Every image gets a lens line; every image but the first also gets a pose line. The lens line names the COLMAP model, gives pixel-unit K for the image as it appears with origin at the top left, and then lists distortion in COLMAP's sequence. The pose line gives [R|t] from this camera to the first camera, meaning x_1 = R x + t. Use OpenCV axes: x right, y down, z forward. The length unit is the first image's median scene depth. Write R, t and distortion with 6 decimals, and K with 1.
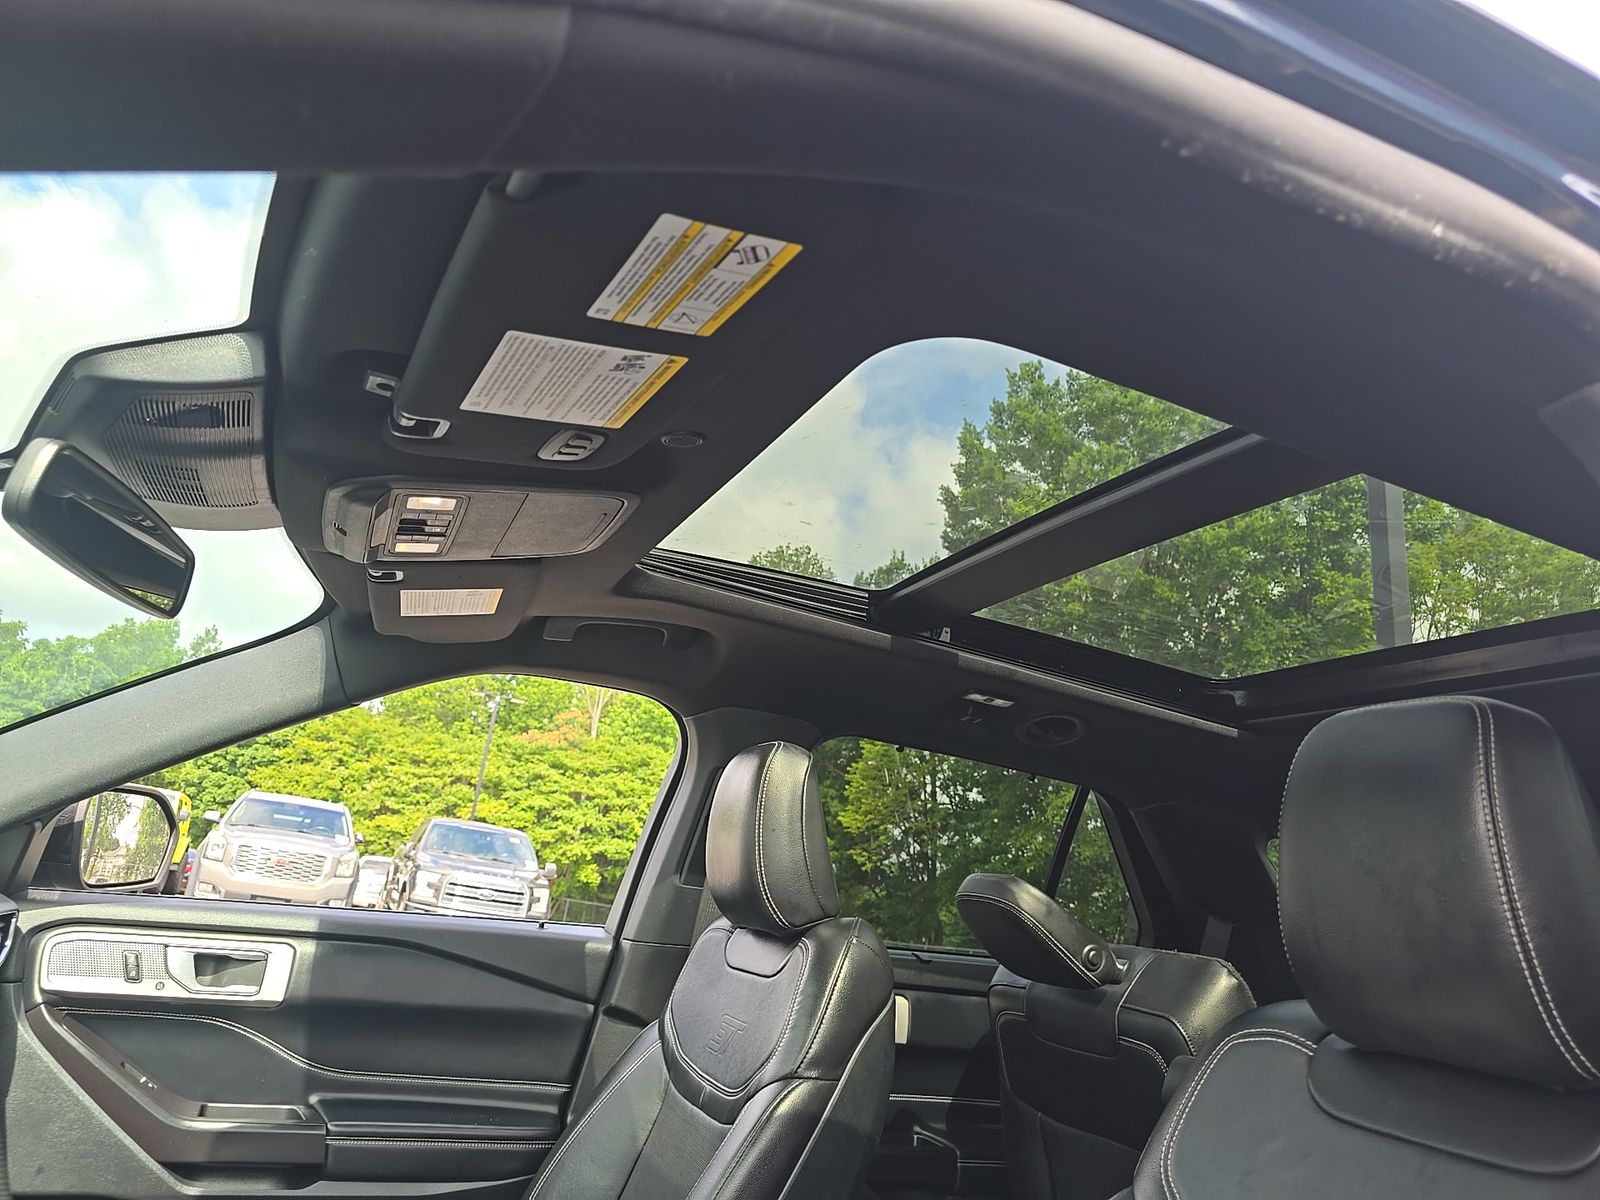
lens RADIAL K [[1078.6, 0, 799.5], [0, 1078.6, 607.6], [0, 0, 1]] dist [0.015840, -0.019377]
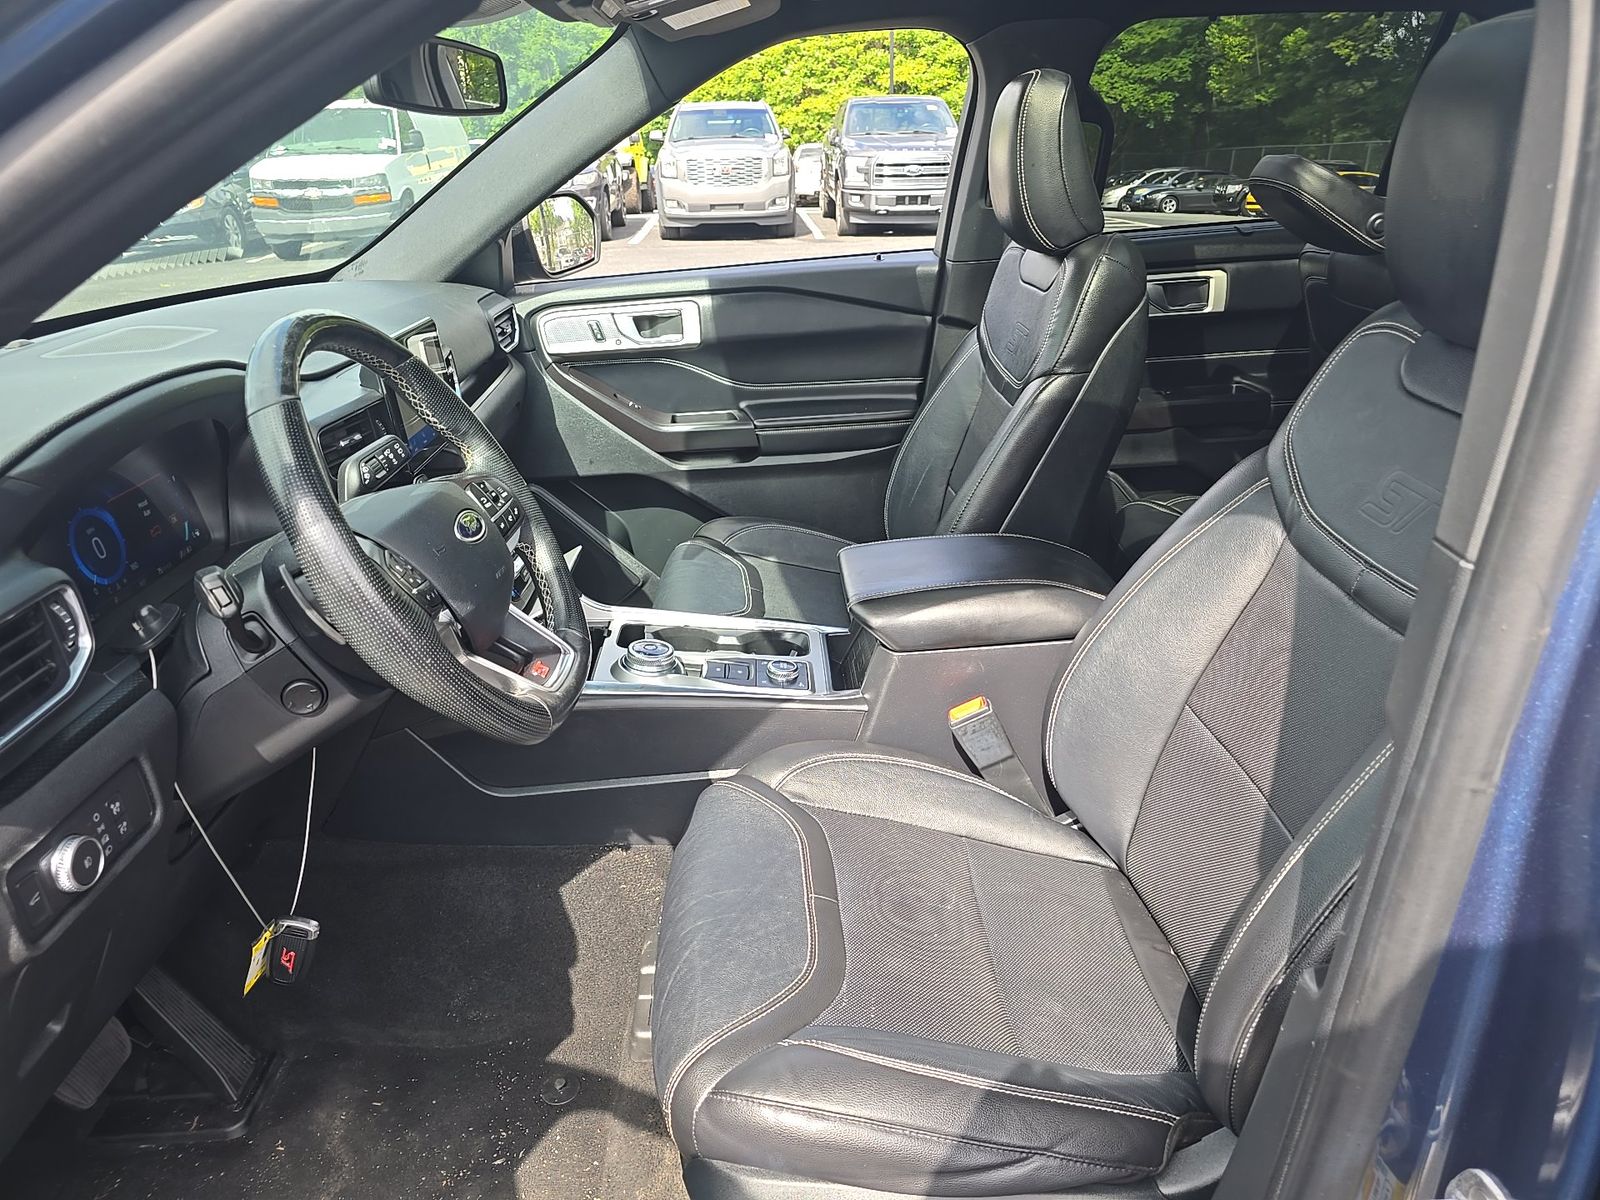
lens RADIAL K [[1078.6, 0, 815.4], [0, 1078.6, 603.5], [0, 0, 1]] dist [0.015840, -0.019377]
pose [[0.920877, -0.003096, -0.389840, 0.167381], [0.242718, 0.787077, 0.567095, -0.102771], [0.305079, -0.616847, 0.725553, -0.129014]]
